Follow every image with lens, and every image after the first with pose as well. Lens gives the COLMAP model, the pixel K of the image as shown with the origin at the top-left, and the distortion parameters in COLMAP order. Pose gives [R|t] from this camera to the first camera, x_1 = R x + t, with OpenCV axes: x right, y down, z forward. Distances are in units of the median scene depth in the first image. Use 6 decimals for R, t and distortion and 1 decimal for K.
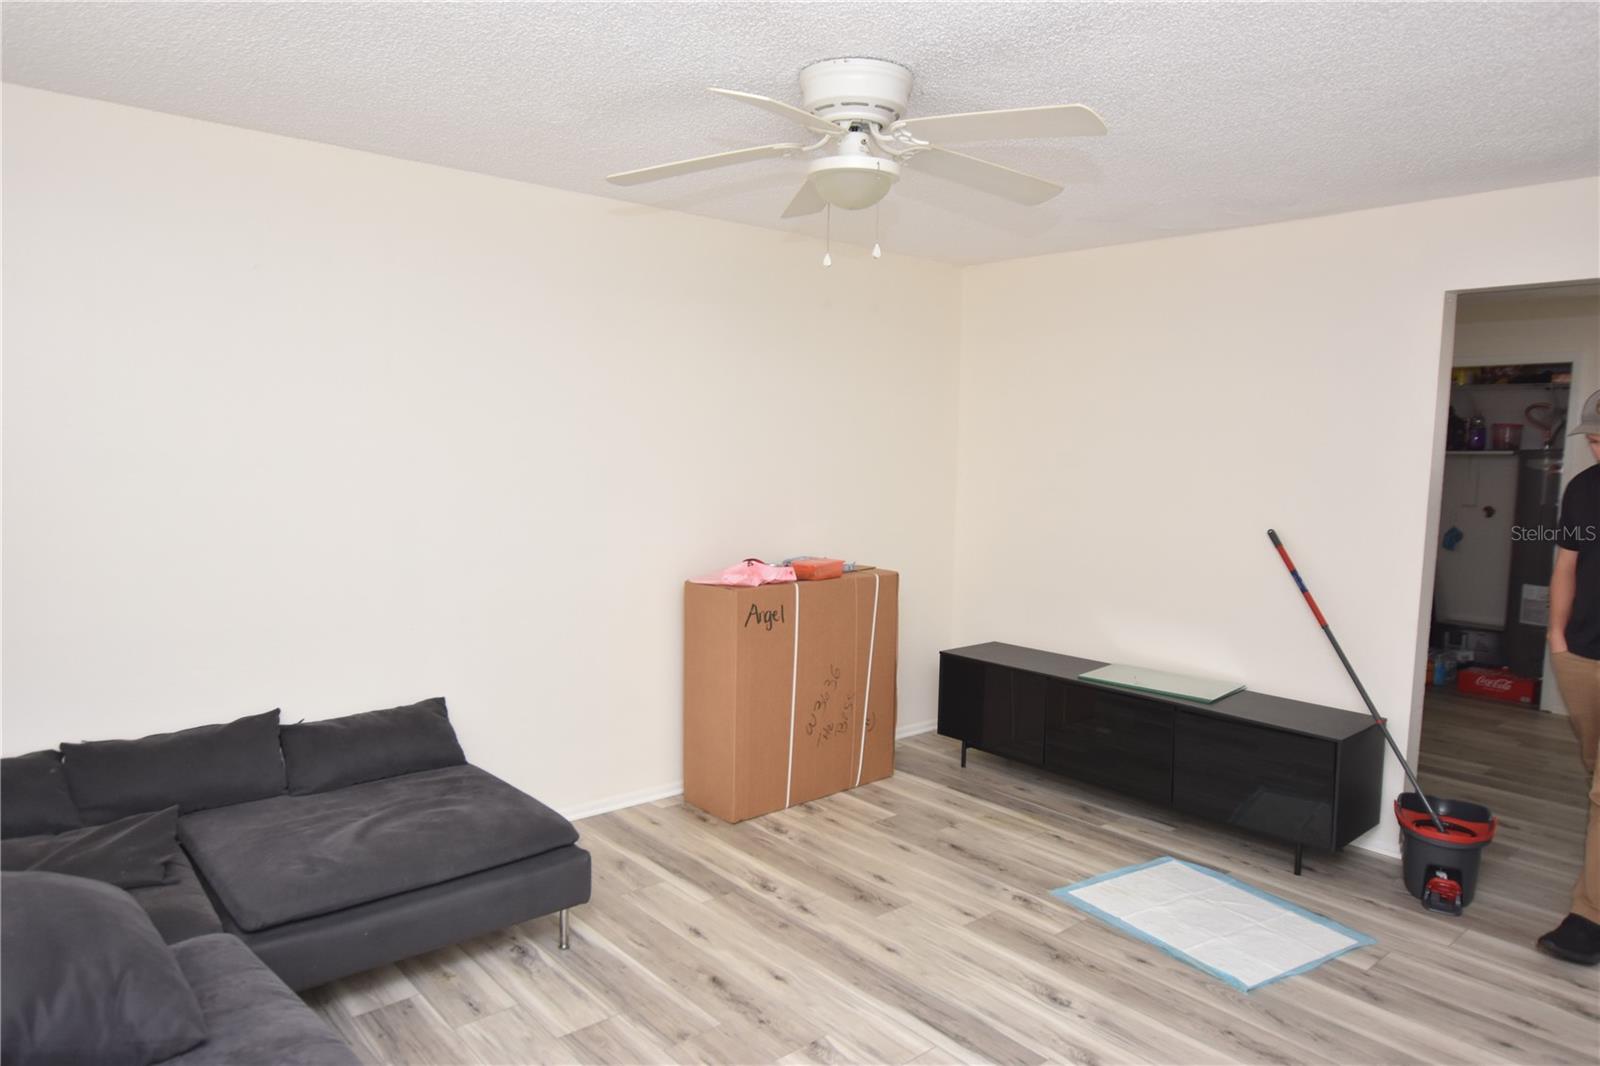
lens RADIAL K [[1010.6, 0, 801.5], [0, 1010.6, 535.2], [0, 0, 1]] dist [0.002362, 0.001188]
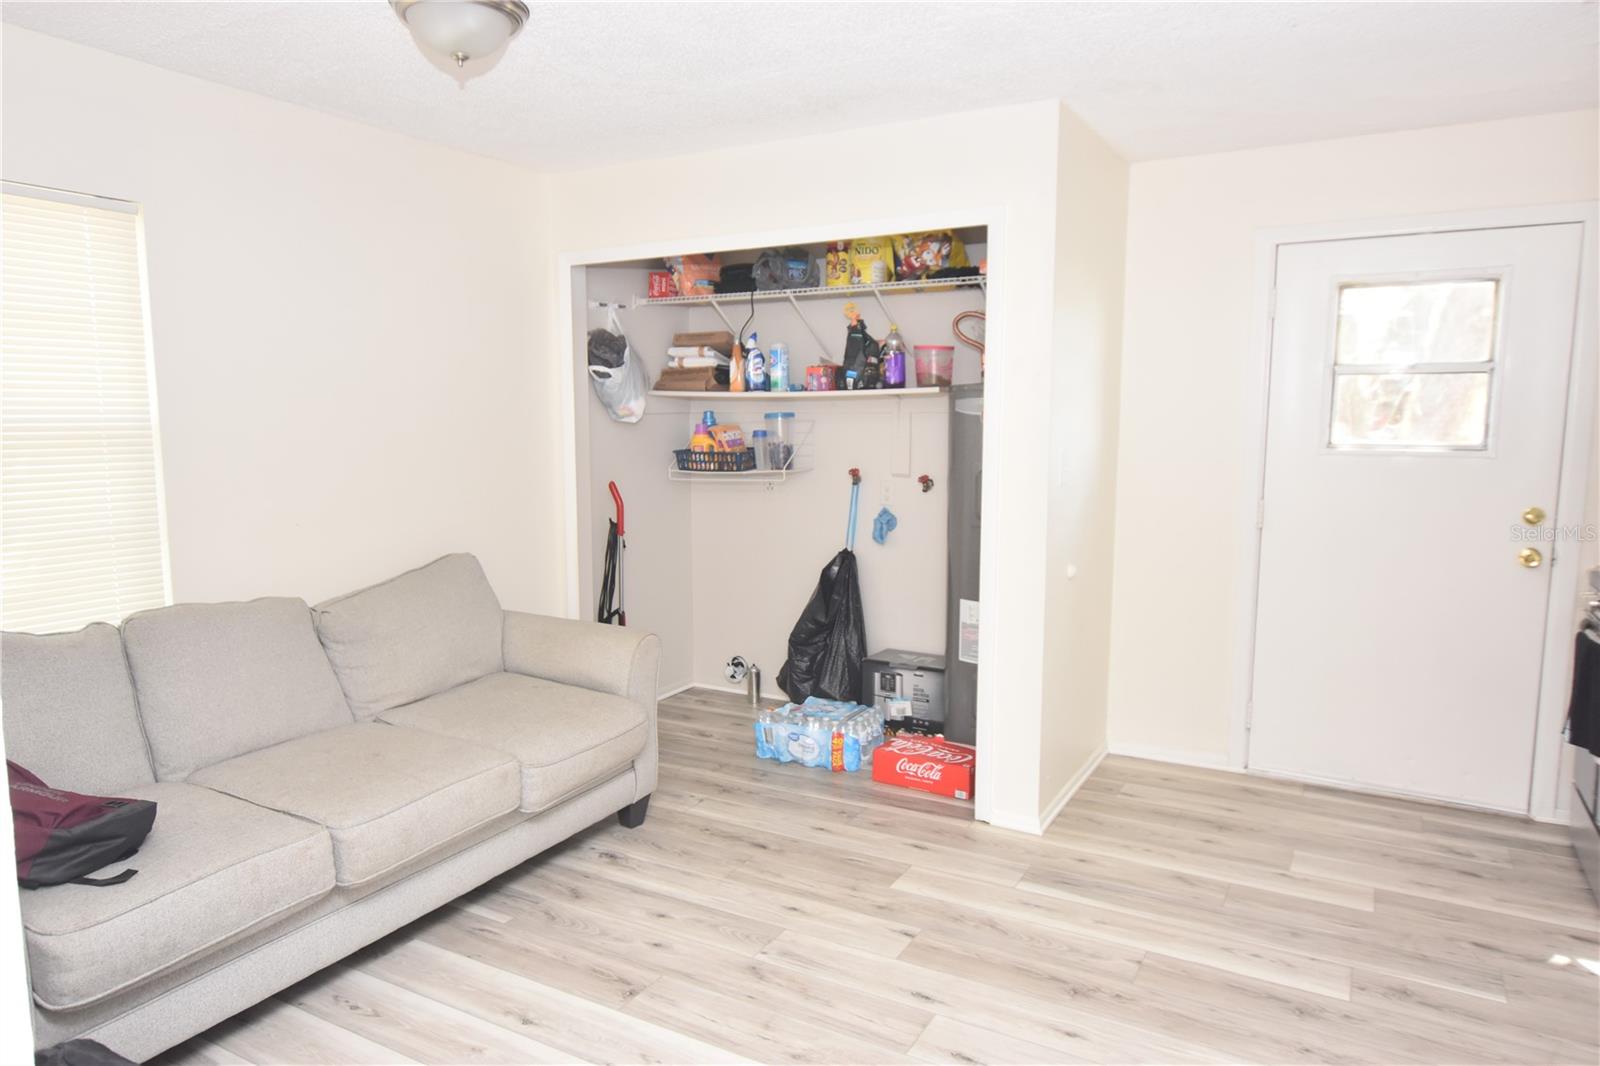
lens RADIAL K [[1010.6, 0, 798.8], [0, 1010.6, 532.9], [0, 0, 1]] dist [0.002362, 0.001188]
pose [[0.943212, -0.059309, 0.326855, 0.400096], [0.049062, 0.998014, 0.039514, -0.021921], [-0.328549, -0.021234, 0.944248, 0.425122]]
